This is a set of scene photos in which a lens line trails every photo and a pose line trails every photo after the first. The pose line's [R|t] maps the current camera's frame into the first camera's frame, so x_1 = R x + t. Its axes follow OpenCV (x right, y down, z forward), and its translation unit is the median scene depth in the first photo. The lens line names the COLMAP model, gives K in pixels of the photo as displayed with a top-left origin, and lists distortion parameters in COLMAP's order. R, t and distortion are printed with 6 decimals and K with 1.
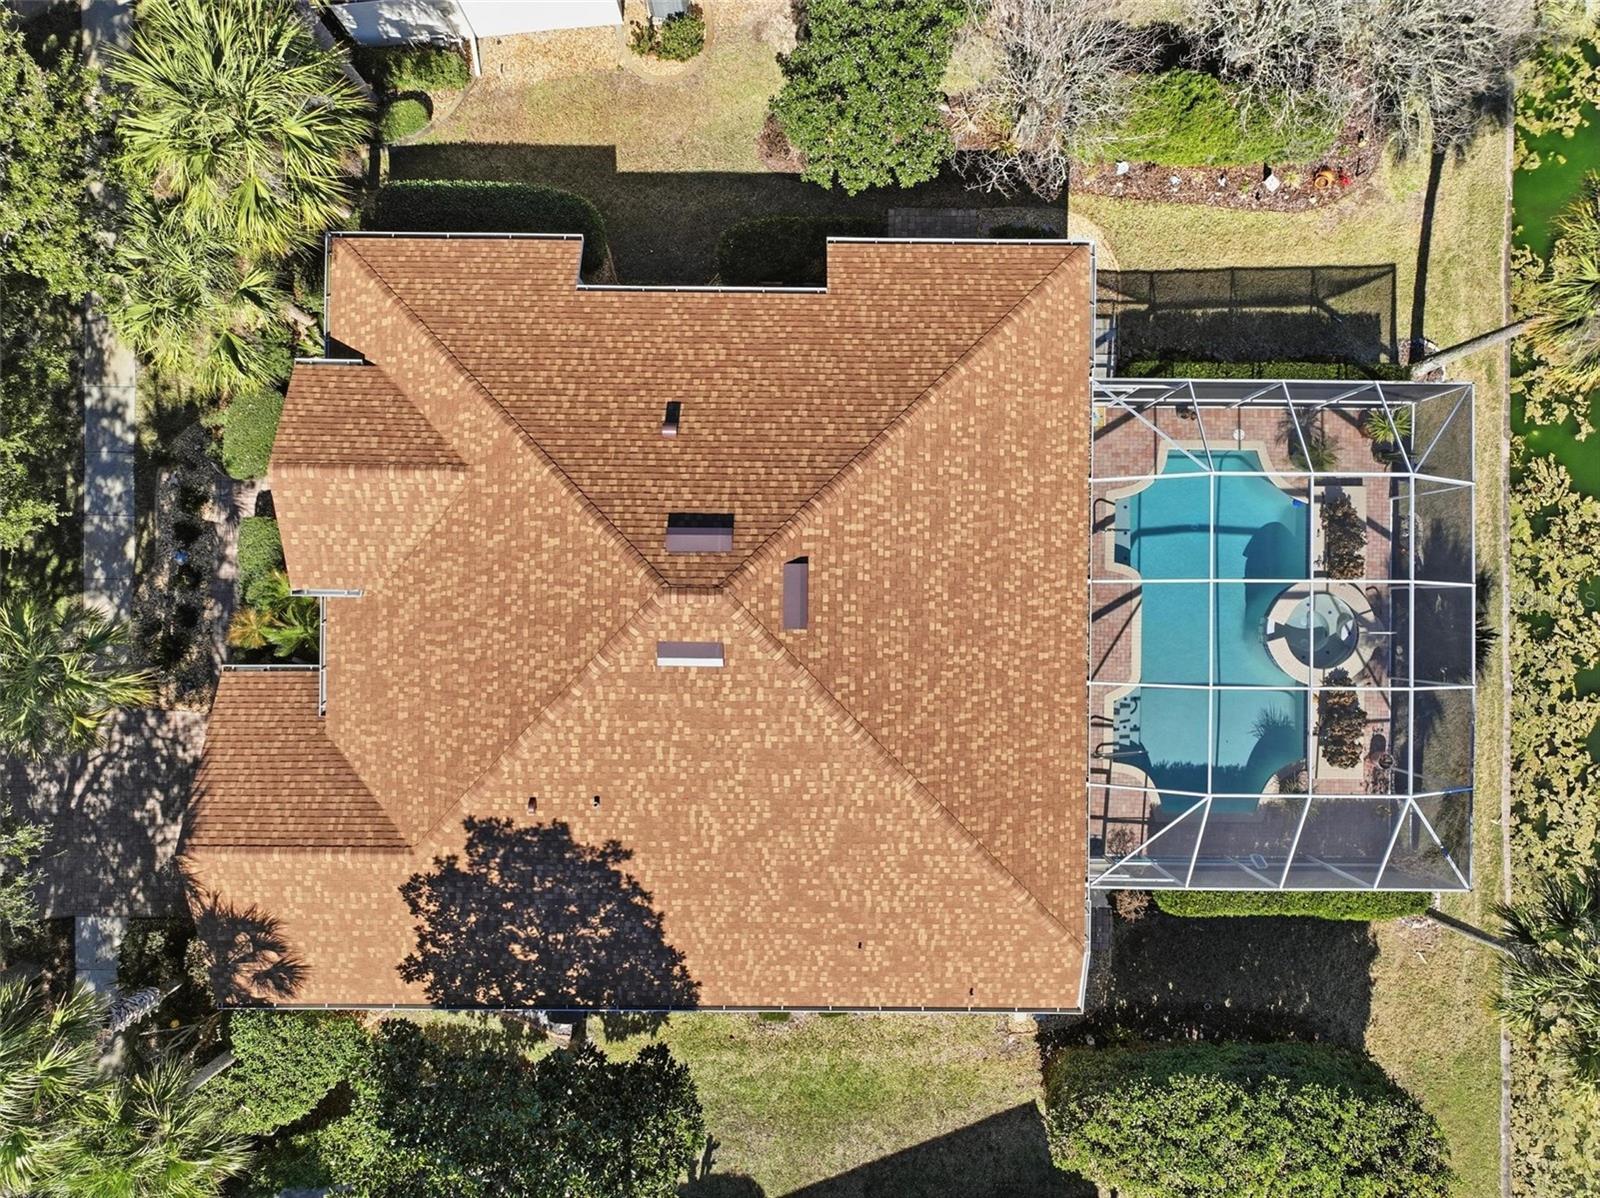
lens RADIAL K [[1138.0, 0, 803.6], [0, 1138.0, 598.9], [0, 0, 1]] dist [-0.004612, 0.026369]
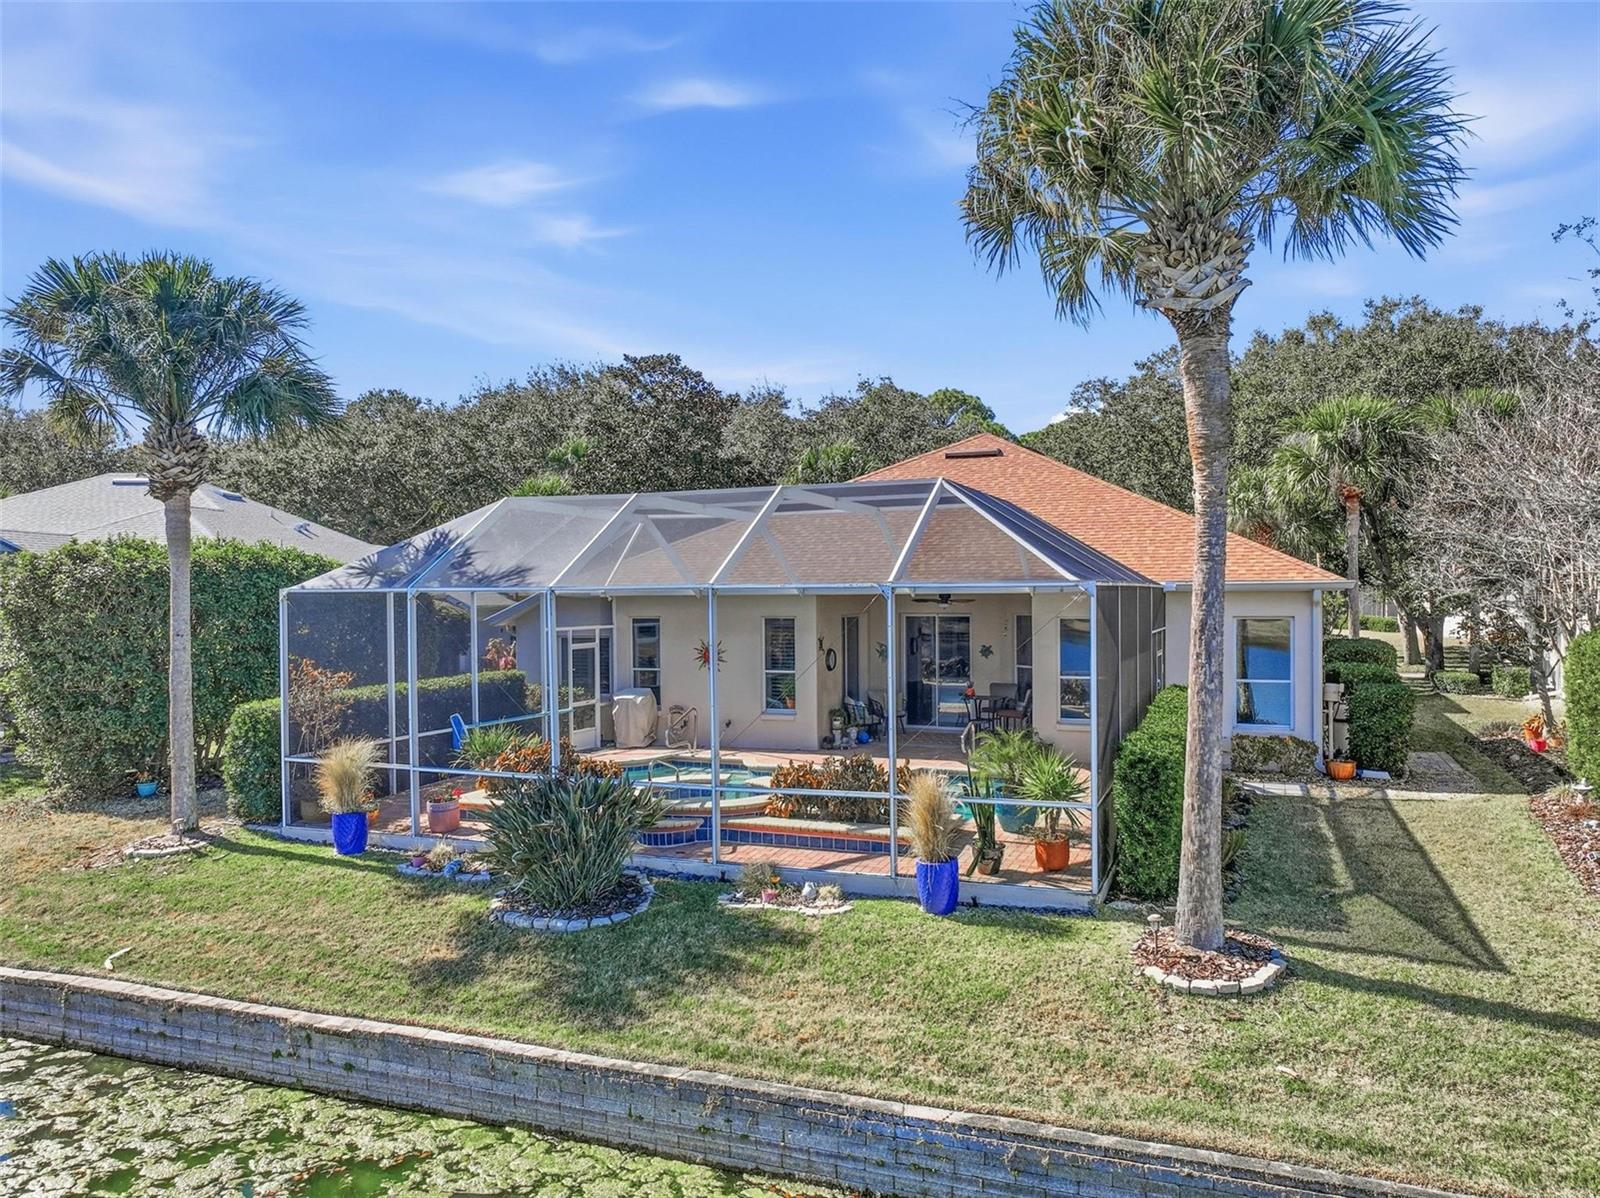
lens RADIAL K [[1164.2, 0, 818.0], [0, 1164.2, 609.6], [0, 0, 1]] dist [-0.004864, 0.026806]
pose [[-0.351034, -0.002106, -0.936360, 0.971614], [-0.936323, 0.009951, 0.350998, -0.227203], [0.008579, 0.999948, -0.005465, 0.910207]]
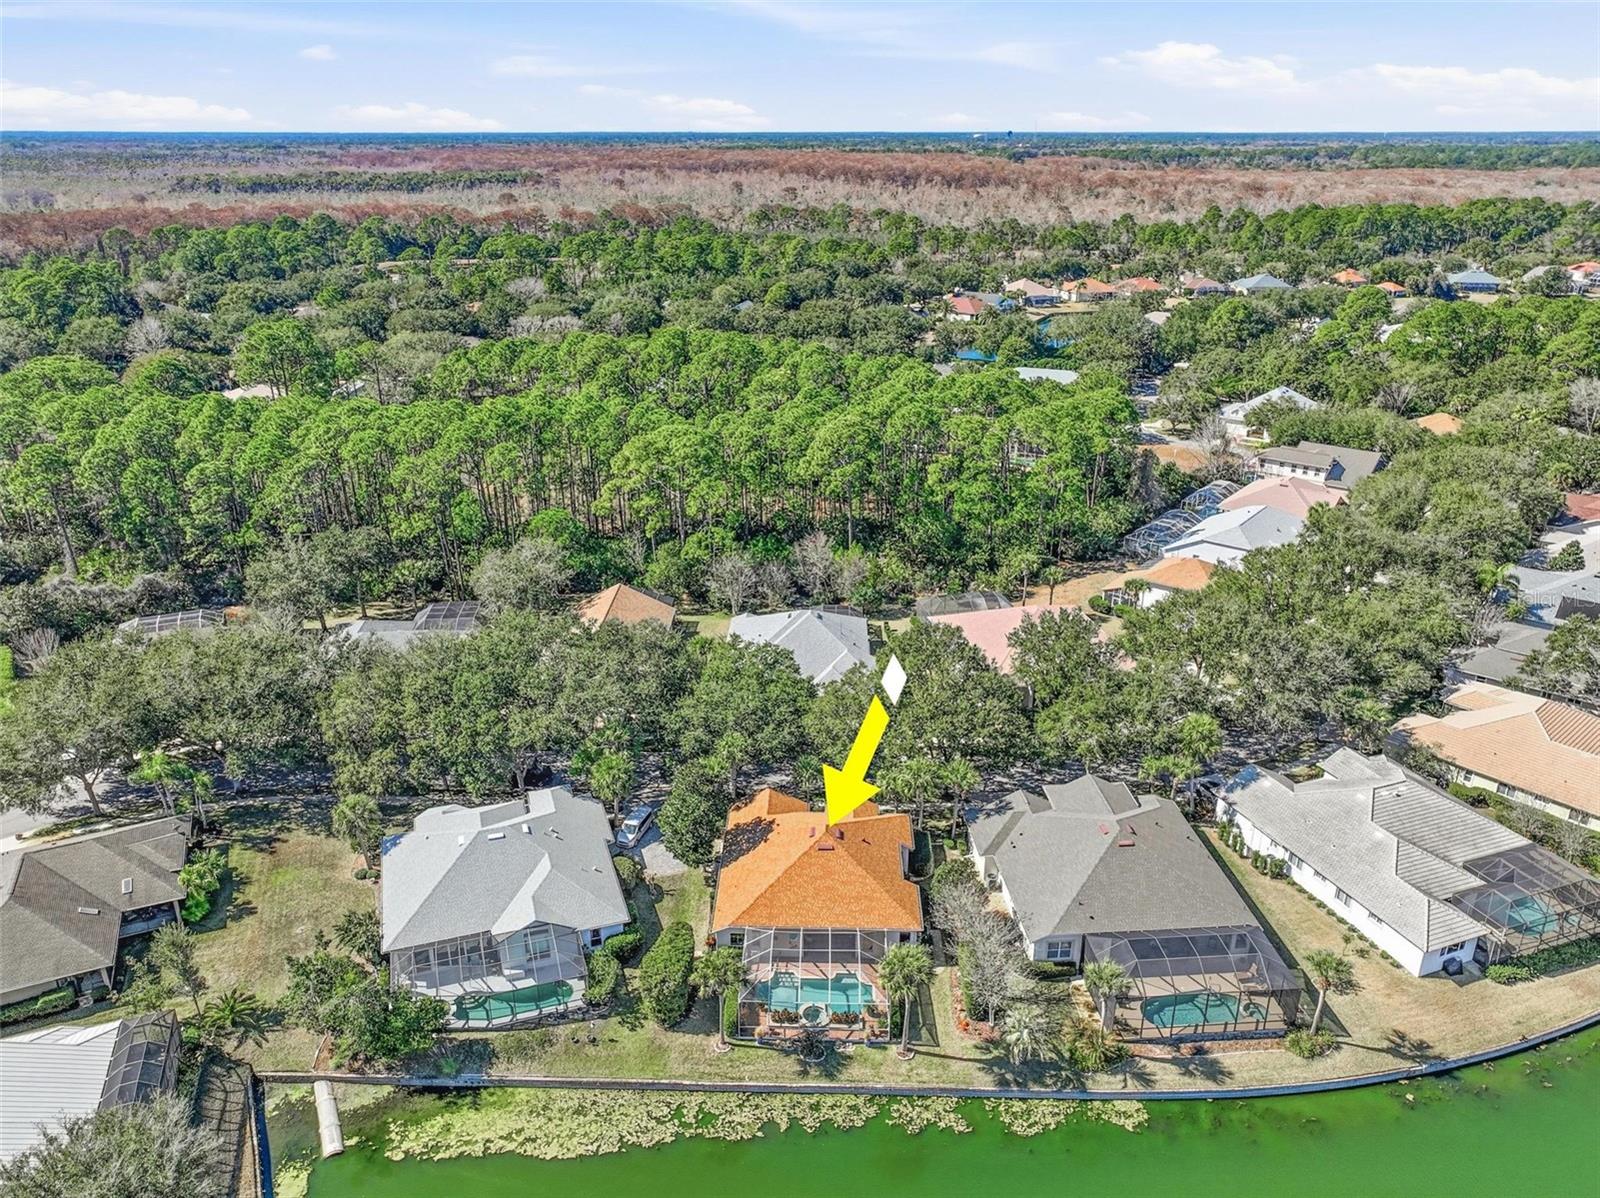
lens RADIAL K [[1138.0, 0, 803.6], [0, 1138.0, 598.9], [0, 0, 1]] dist [-0.004612, 0.026369]
pose [[-0.014613, 0.368660, -0.929449, 2.904471], [-0.999880, -0.000663, 0.015457, 0.011869], [0.005083, 0.929564, 0.368626, -1.187668]]
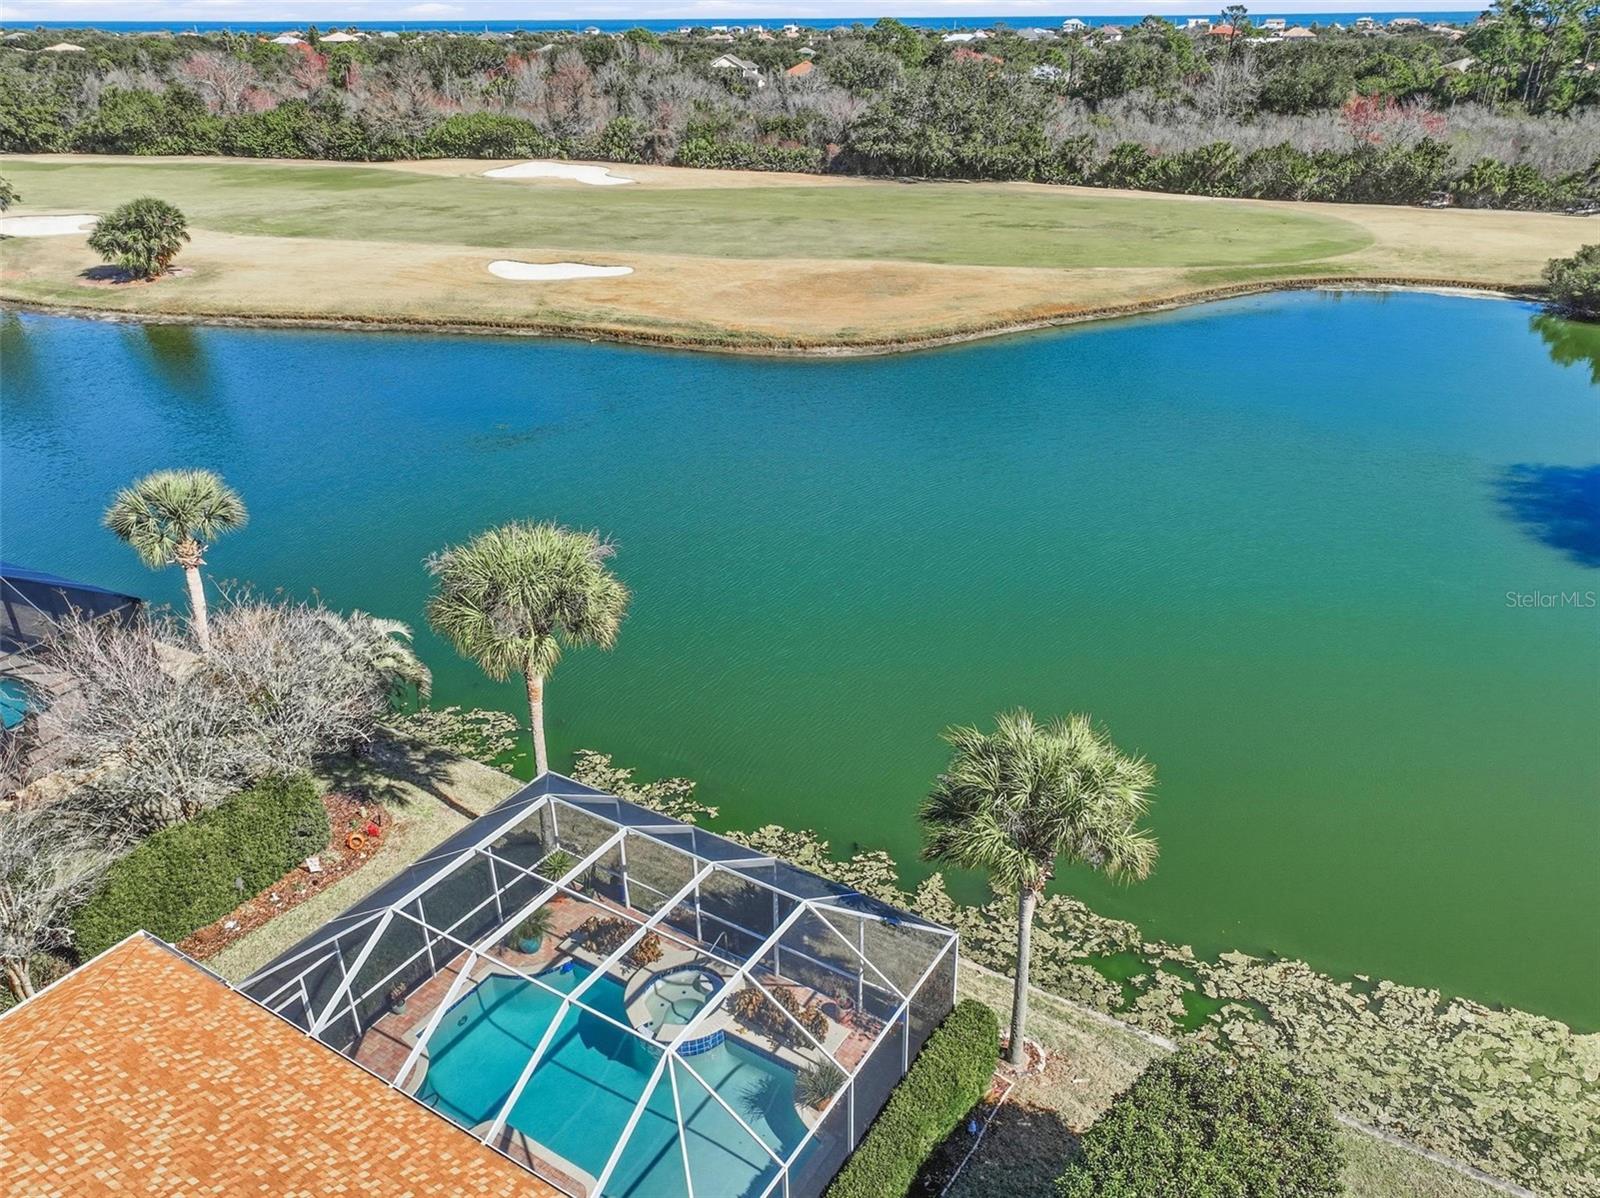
lens RADIAL K [[1124.5, 0, 845.0], [0, 1124.5, 596.0], [0, 0, 1]] dist [-0.002496, 0.007675]
pose [[0.500908, -0.387910, 0.773703, -0.045188], [0.865500, 0.225073, -0.447495, 0.460601], [-0.000552, 0.893794, 0.448478, 0.320251]]
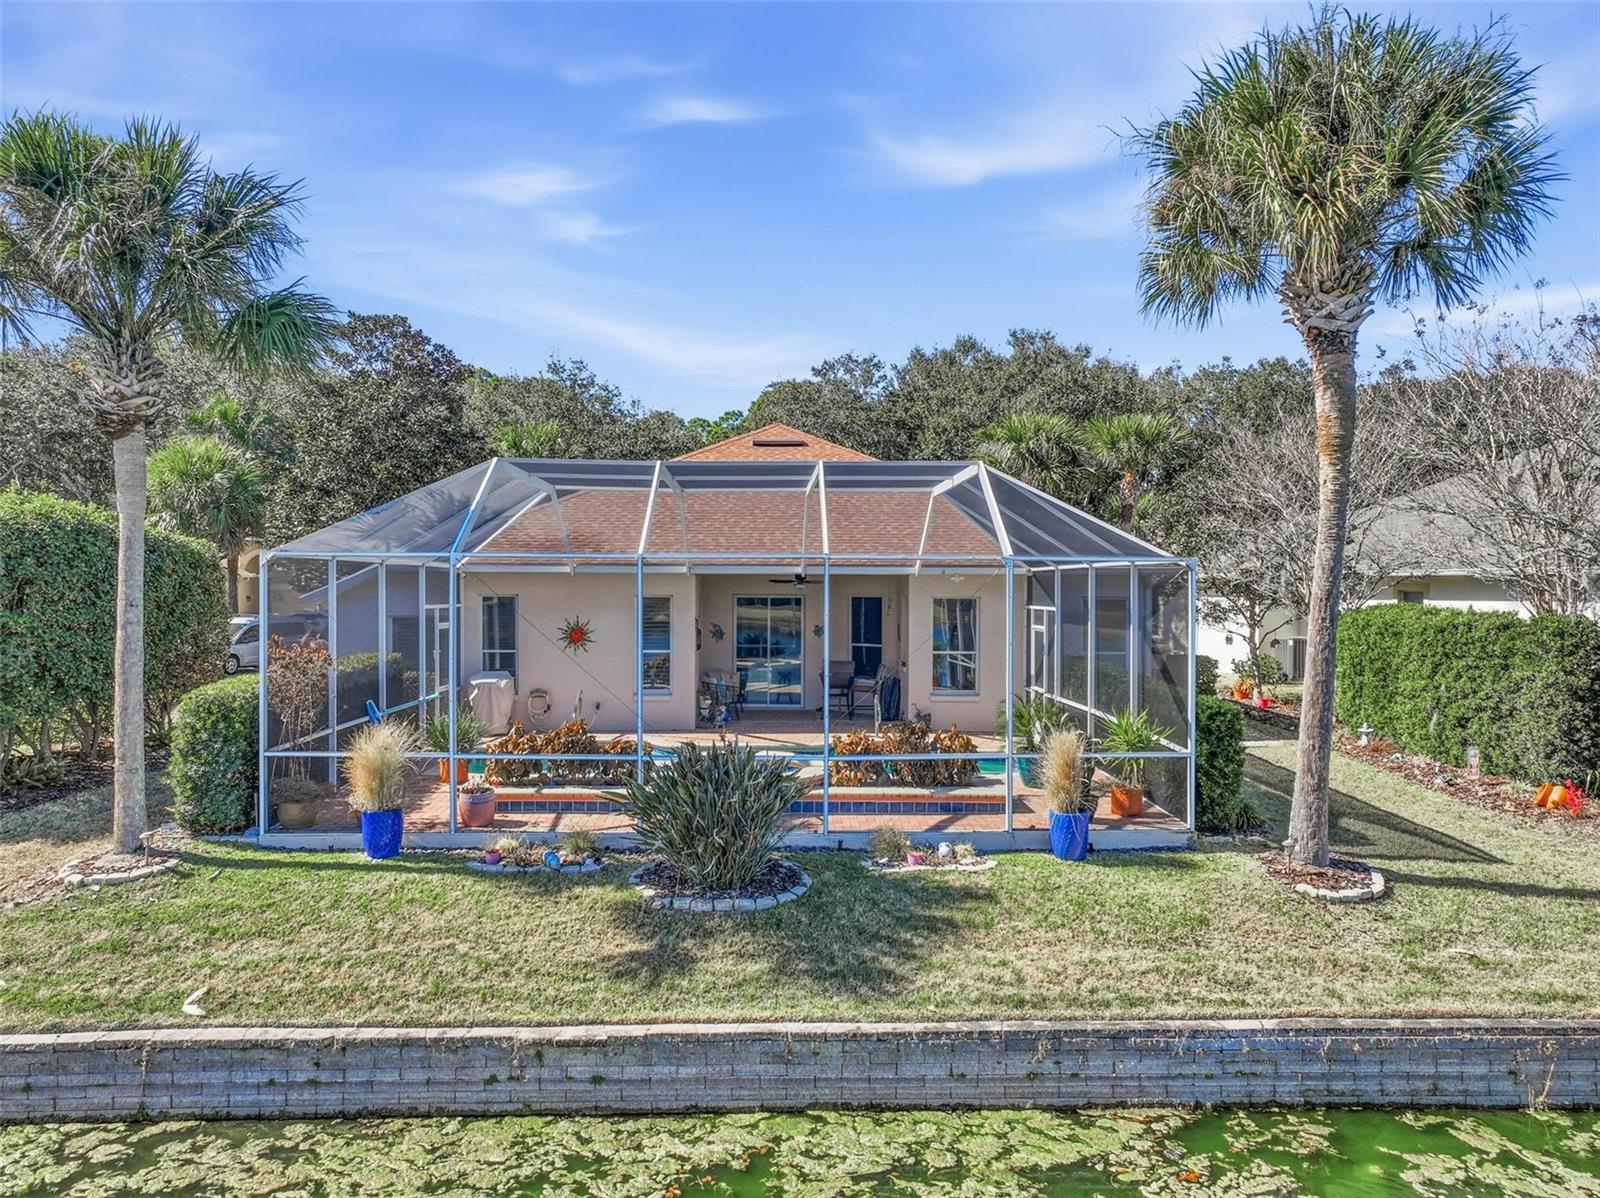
lens RADIAL K [[1138.0, 0, 803.6], [0, 1138.0, 598.9], [0, 0, 1]] dist [-0.004612, 0.026369]
pose [[0.044057, -0.006080, -0.999011, 1.007610], [-0.999021, 0.003650, -0.044080, 0.018785], [0.003915, 0.999975, -0.005913, 0.917994]]
